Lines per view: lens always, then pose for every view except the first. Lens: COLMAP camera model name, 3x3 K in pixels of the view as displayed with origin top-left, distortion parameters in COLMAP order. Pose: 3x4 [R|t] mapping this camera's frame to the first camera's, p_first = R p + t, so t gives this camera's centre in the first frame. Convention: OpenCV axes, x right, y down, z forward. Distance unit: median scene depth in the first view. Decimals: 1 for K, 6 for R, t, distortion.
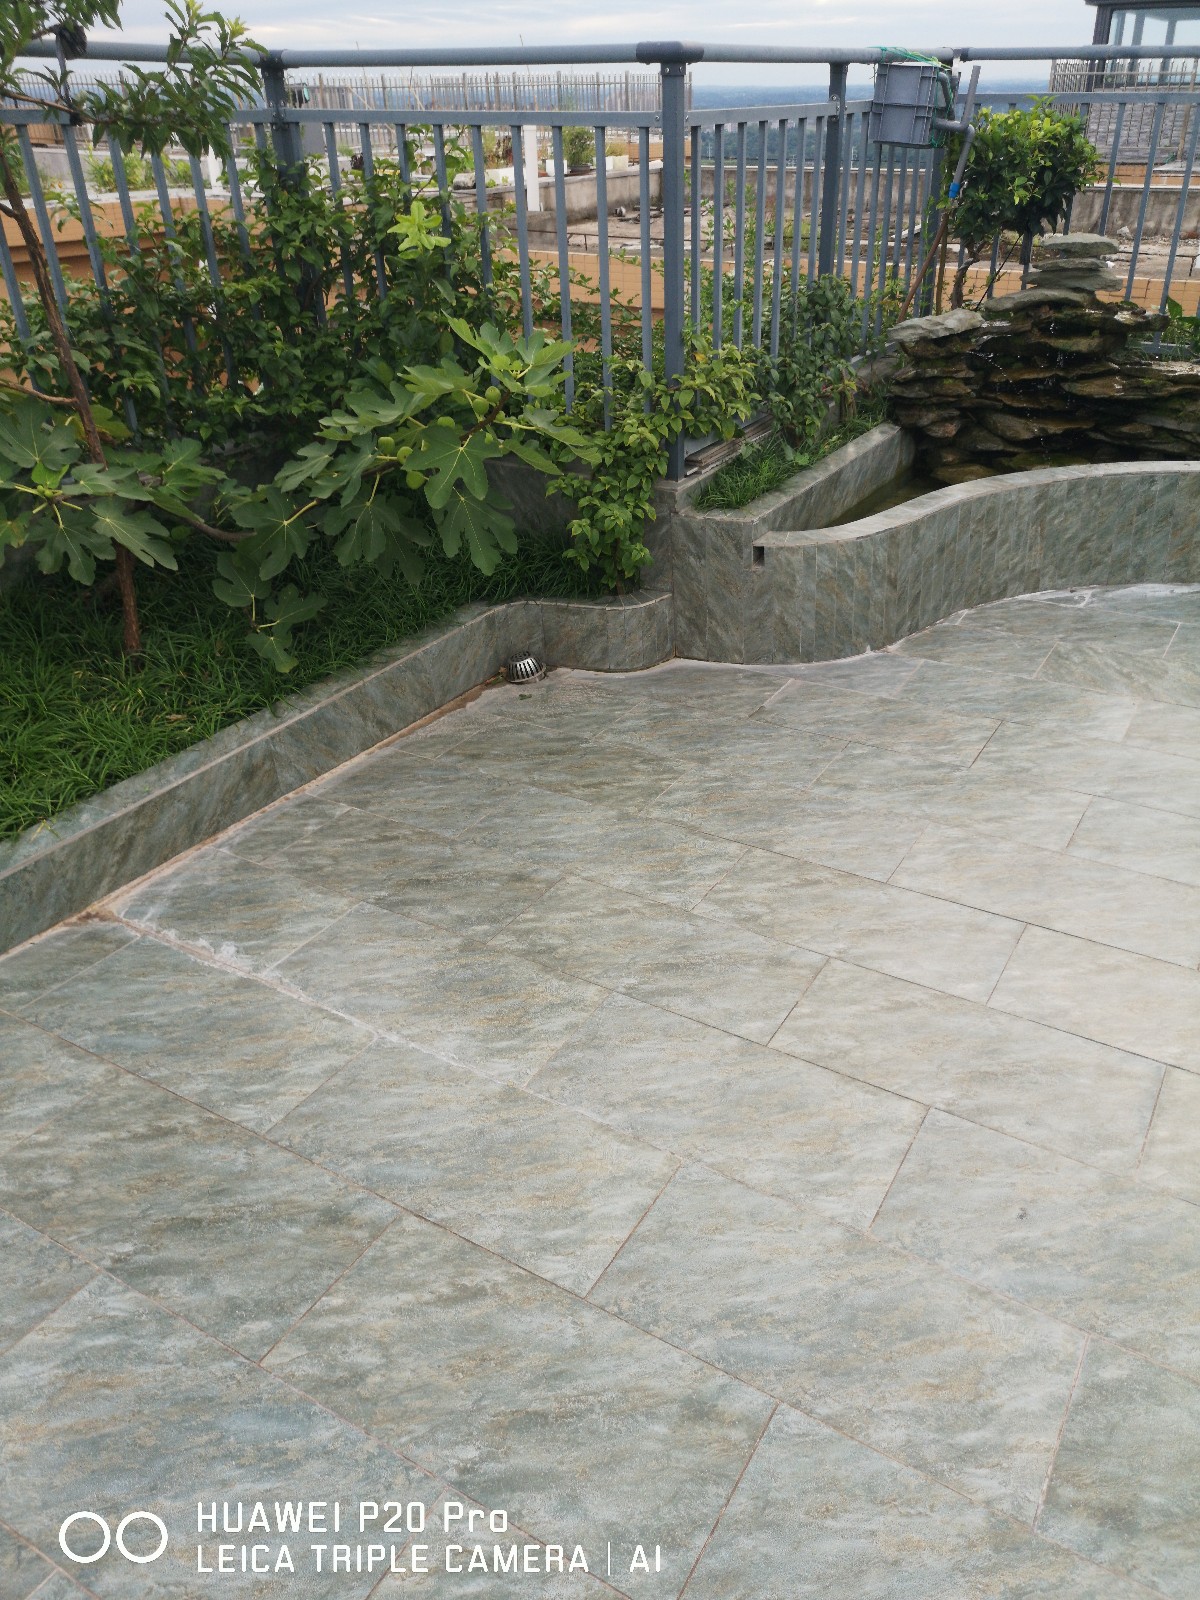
lens RADIAL K [[1247.7, 0, 636.2], [0, 1247.7, 771.3], [0, 0, 1]] dist [0.085956, -0.047677]
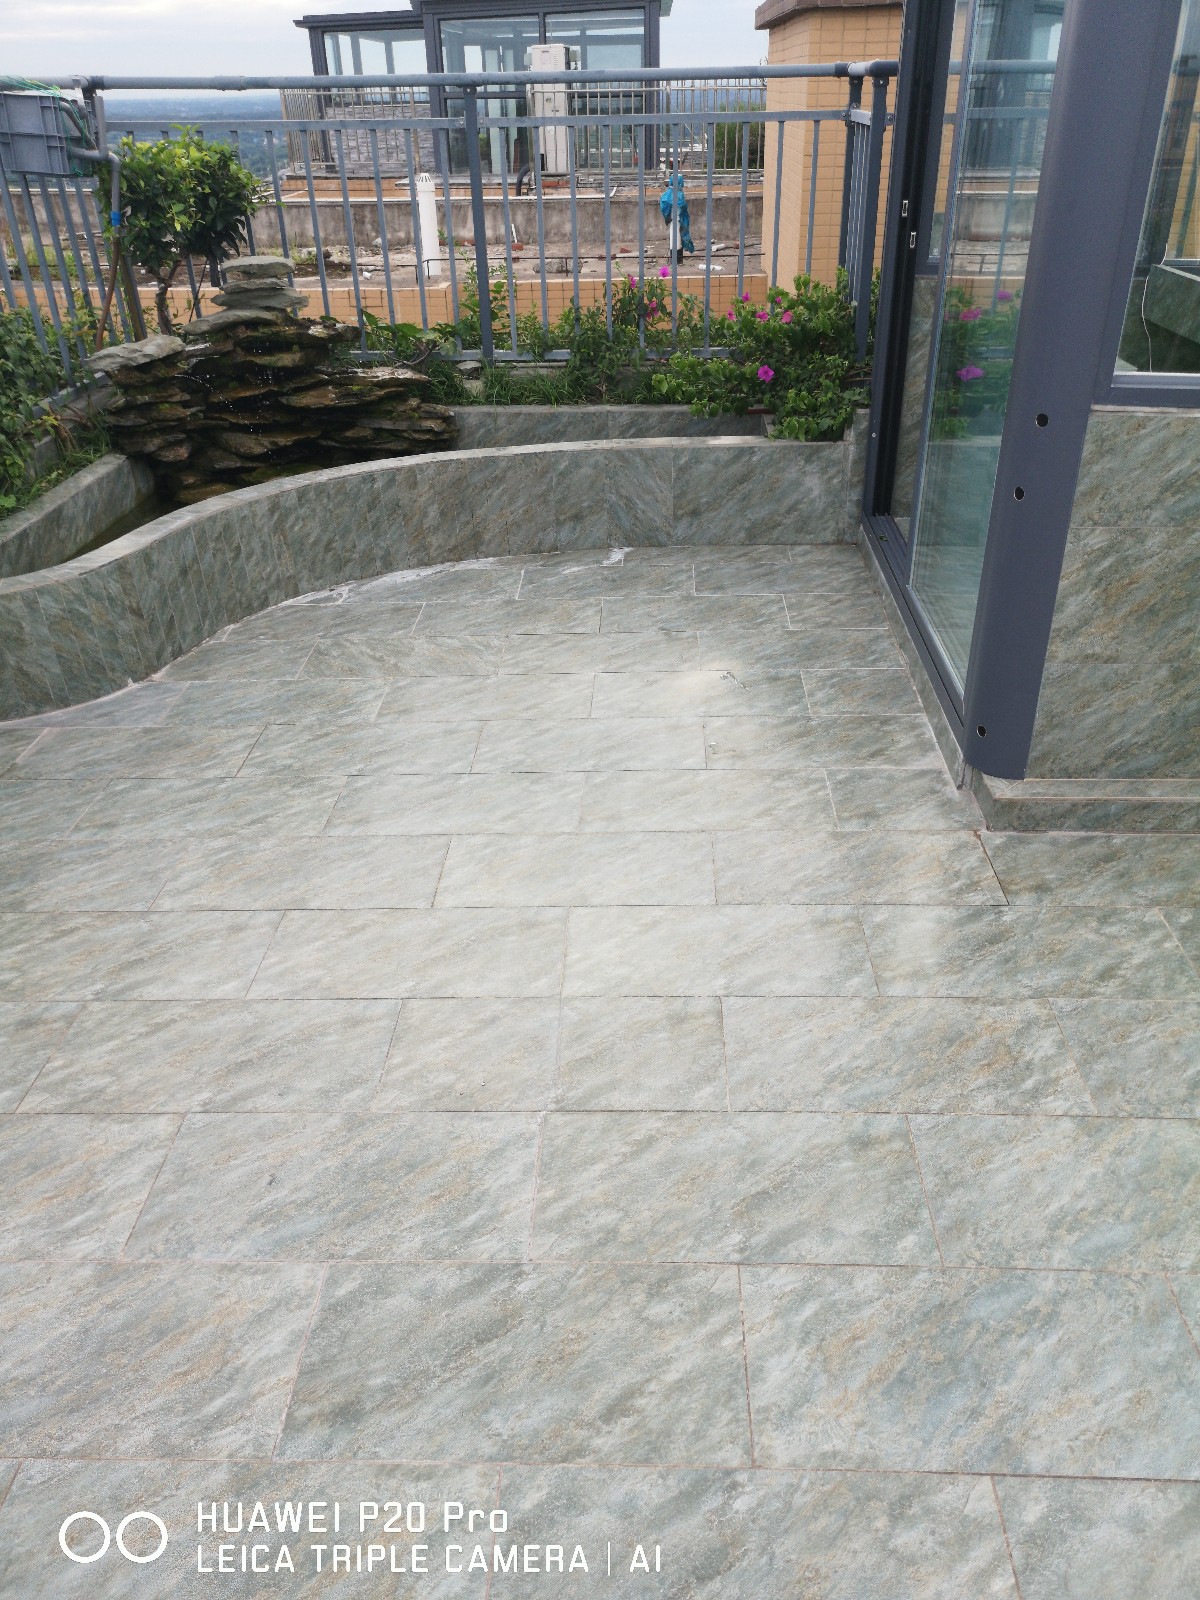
lens RADIAL K [[1247.7, 0, 618.3], [0, 1247.7, 765.7], [0, 0, 1]] dist [0.085956, -0.047677]
pose [[0.884897, -0.232159, 0.403807, 0.109512], [0.236999, 0.970737, 0.038744, 0.019244], [-0.400985, 0.061417, 0.914024, -0.059724]]
